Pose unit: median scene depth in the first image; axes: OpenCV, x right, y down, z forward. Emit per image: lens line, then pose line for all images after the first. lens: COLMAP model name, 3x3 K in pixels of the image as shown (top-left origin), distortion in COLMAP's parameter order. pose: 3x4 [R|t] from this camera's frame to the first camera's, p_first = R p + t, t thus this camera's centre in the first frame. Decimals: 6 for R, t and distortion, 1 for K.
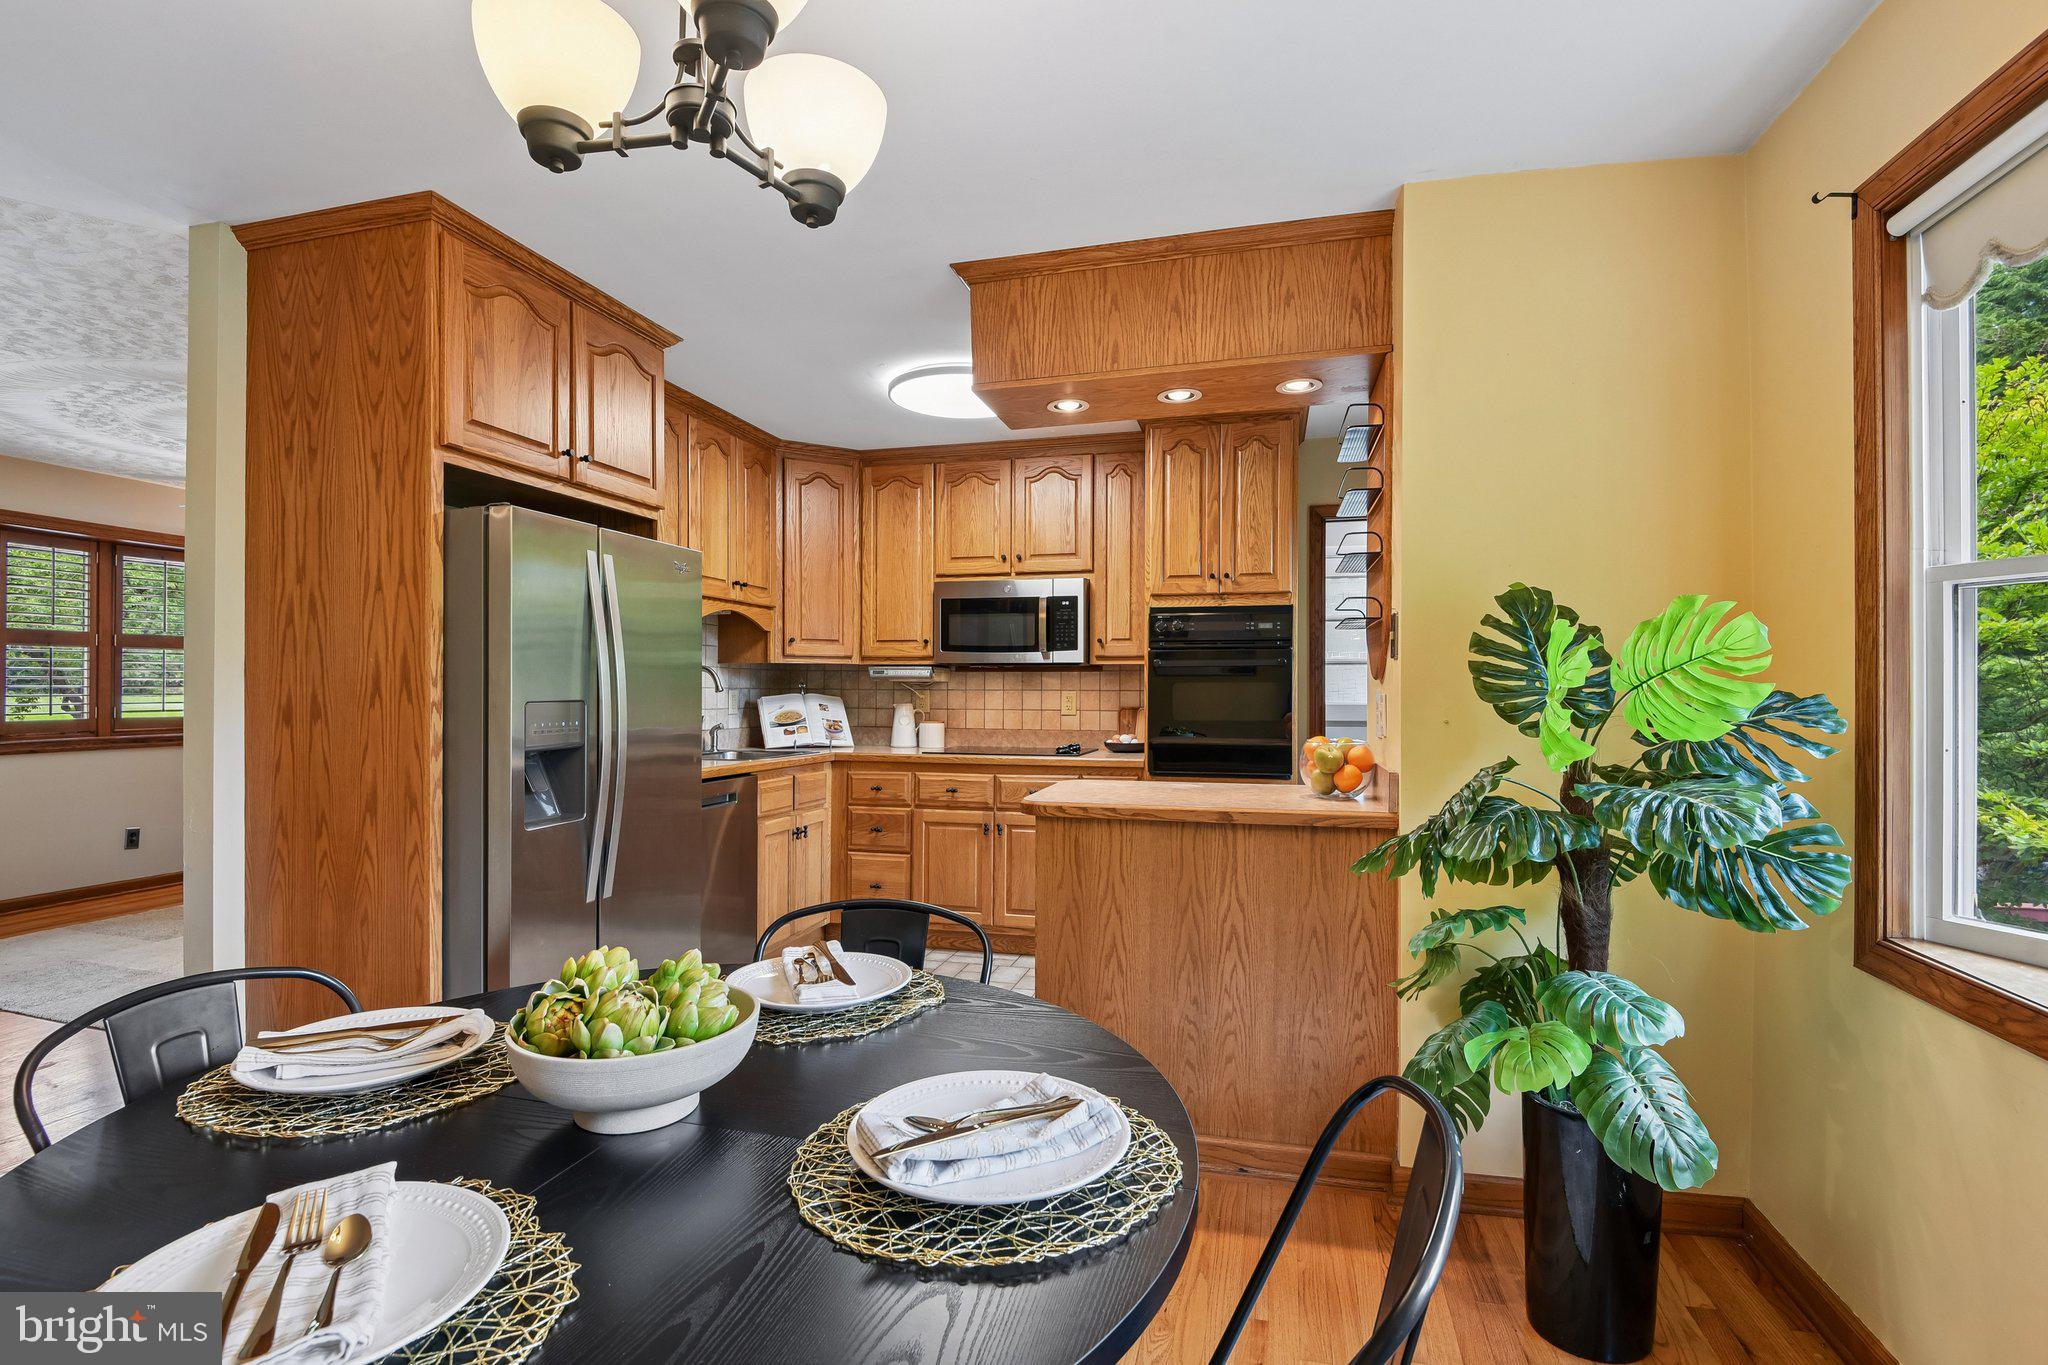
lens RADIAL K [[963.2, 0, 1022.7], [0, 963.2, 677.9], [0, 0, 1]] dist [-0.019776, -0.014919]
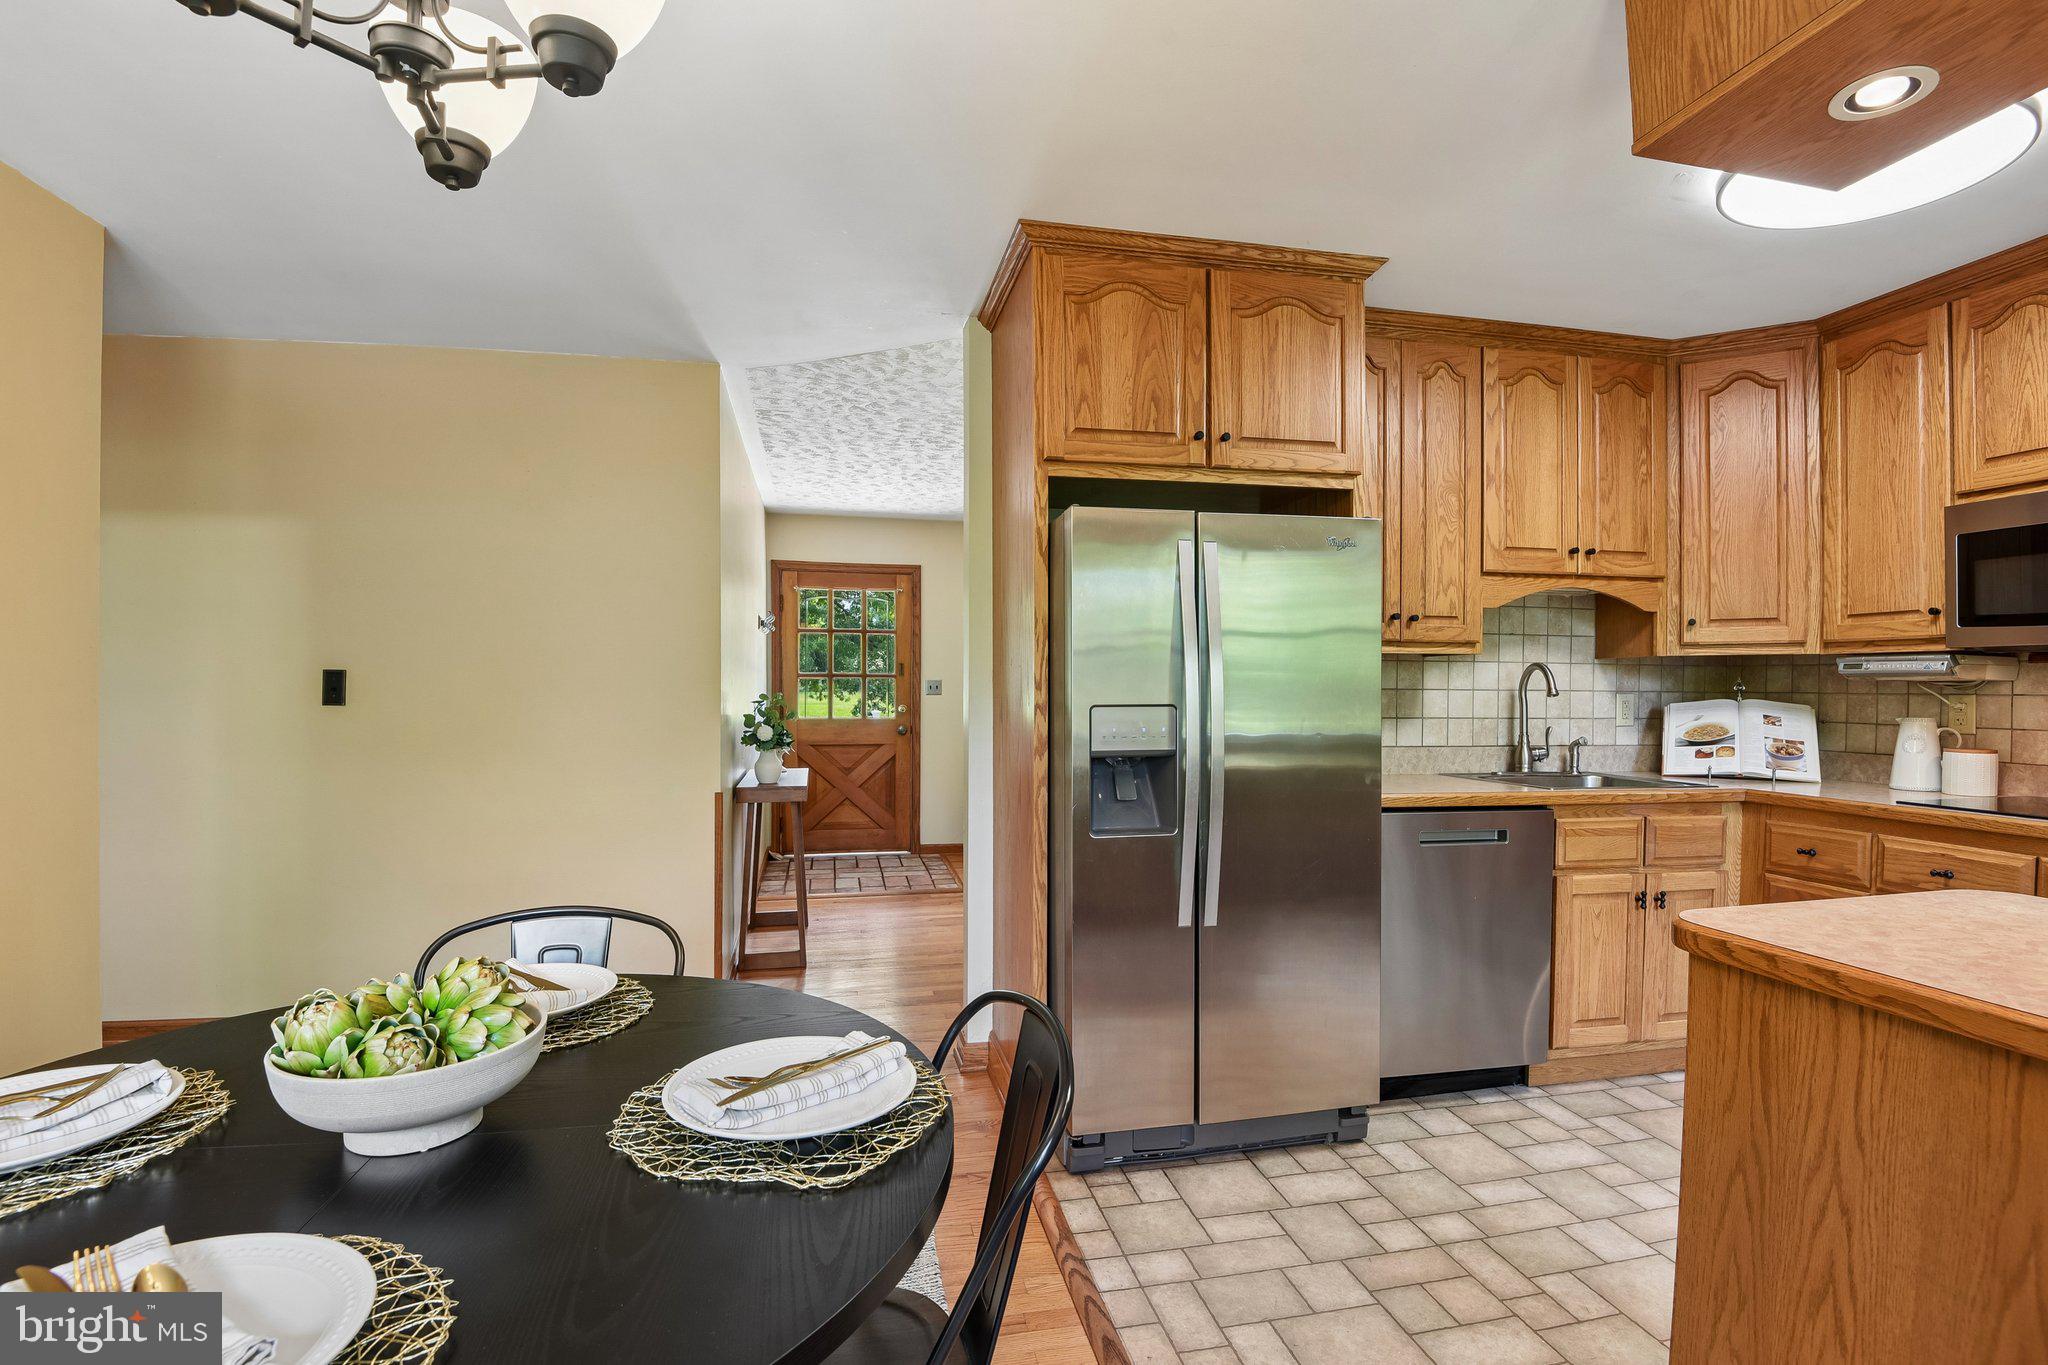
lens RADIAL K [[963.2, 0, 1035.2], [0, 963.2, 700.0], [0, 0, 1]] dist [-0.019776, -0.014919]
pose [[0.439434, 0.010150, -0.898218, 0.179363], [0.009896, 0.999821, 0.016140, 0.001029], [0.898220, -0.015981, 0.439255, 0.281081]]
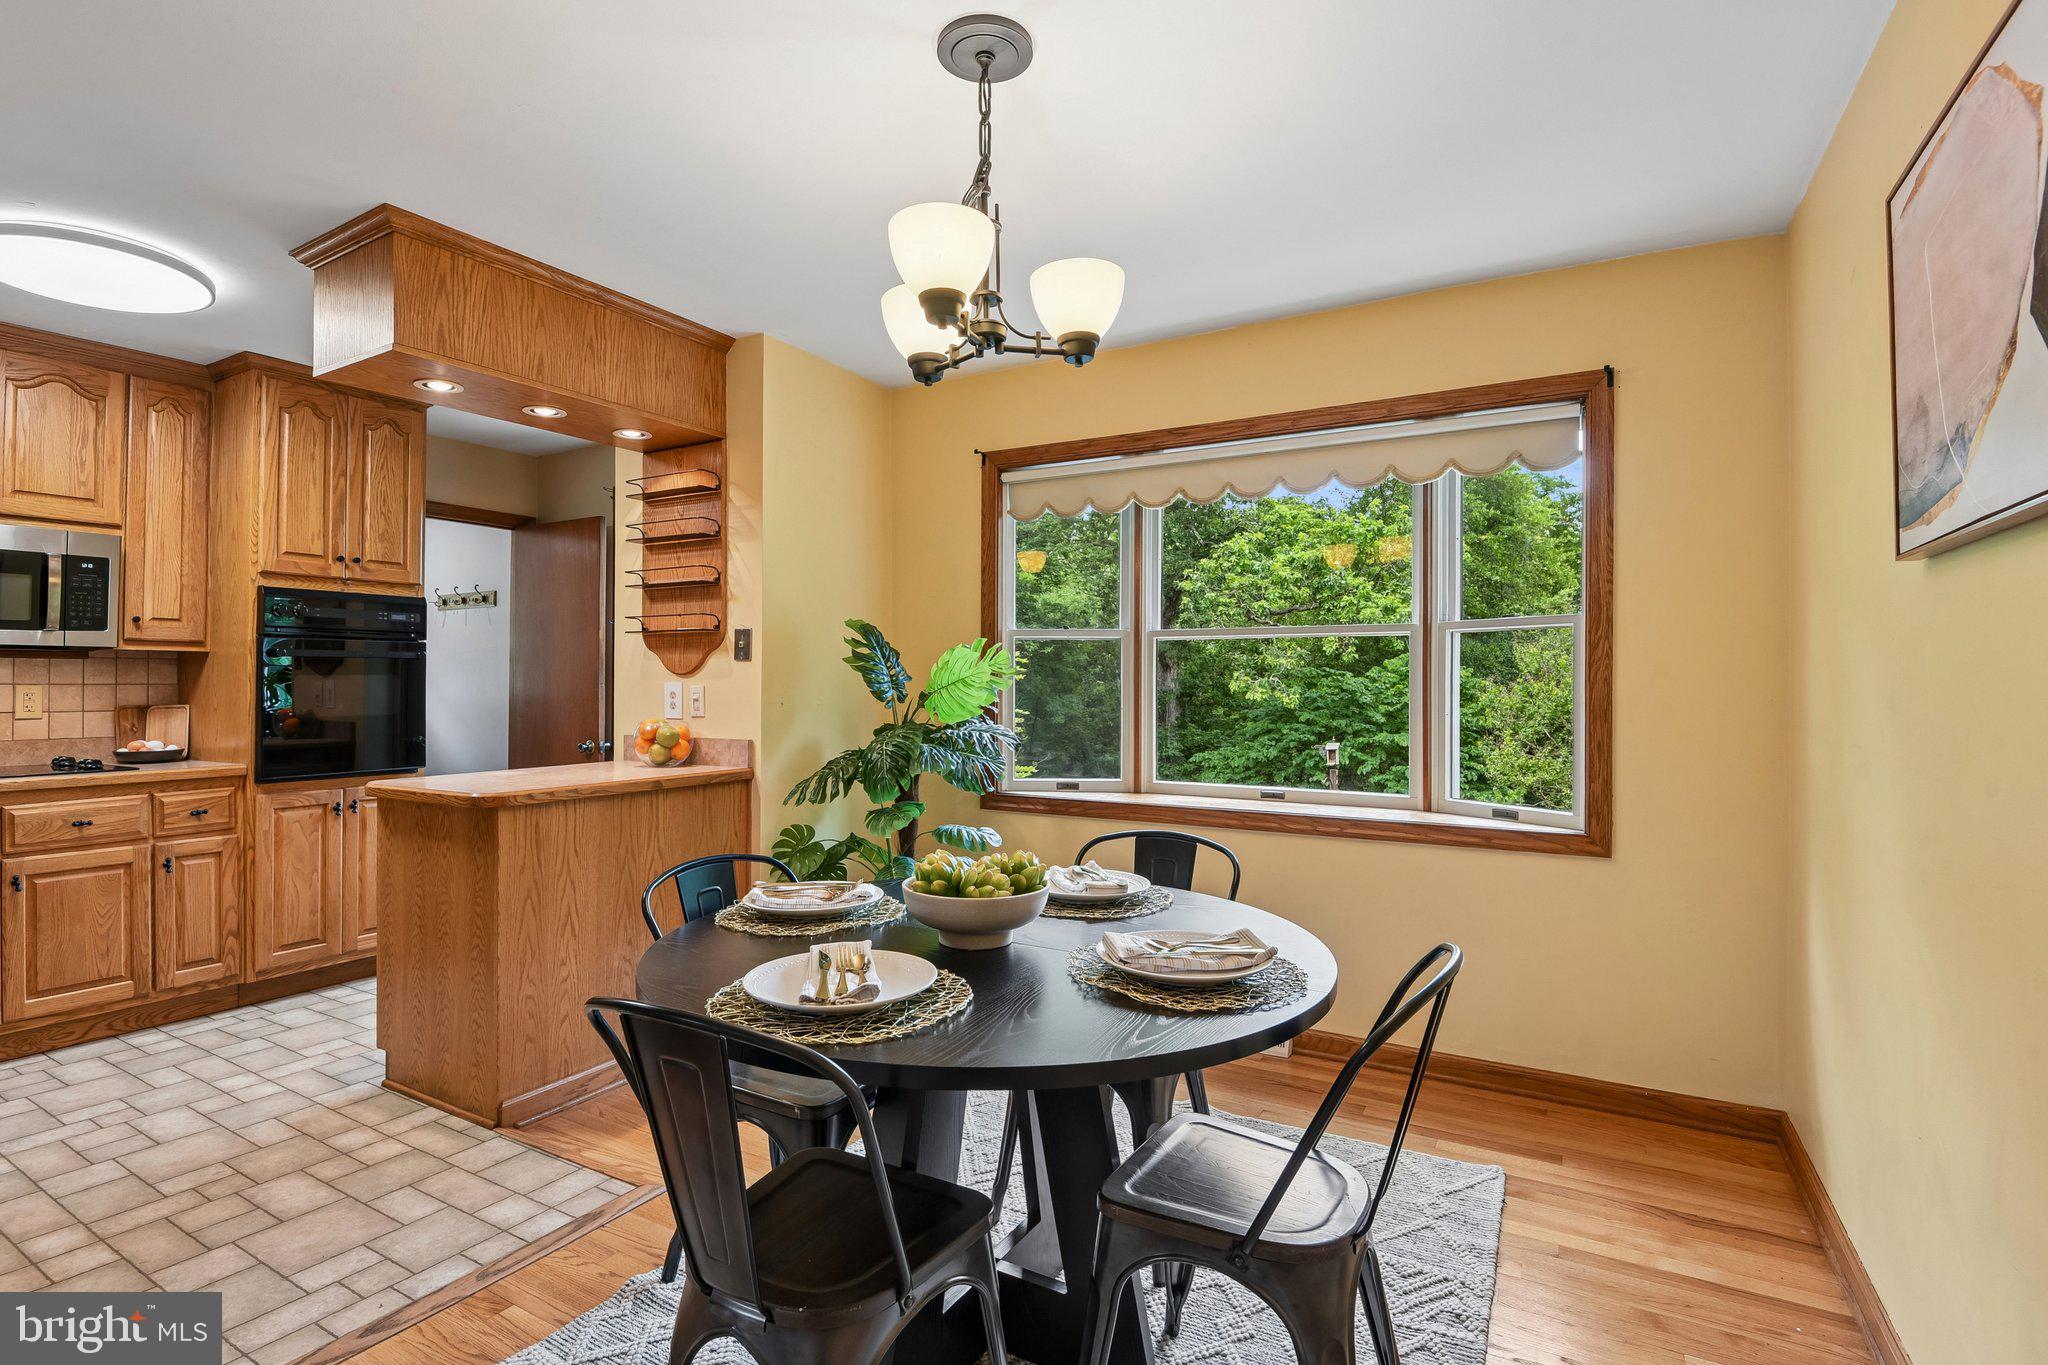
lens RADIAL K [[963.2, 0, 1028.3], [0, 963.2, 686.1], [0, 0, 1]] dist [-0.019776, -0.014919]
pose [[0.247195, -0.003841, 0.968958, -0.479338], [-0.011180, 0.999914, 0.006816, 0.001920], [-0.968901, -0.012518, 0.247131, 0.126981]]
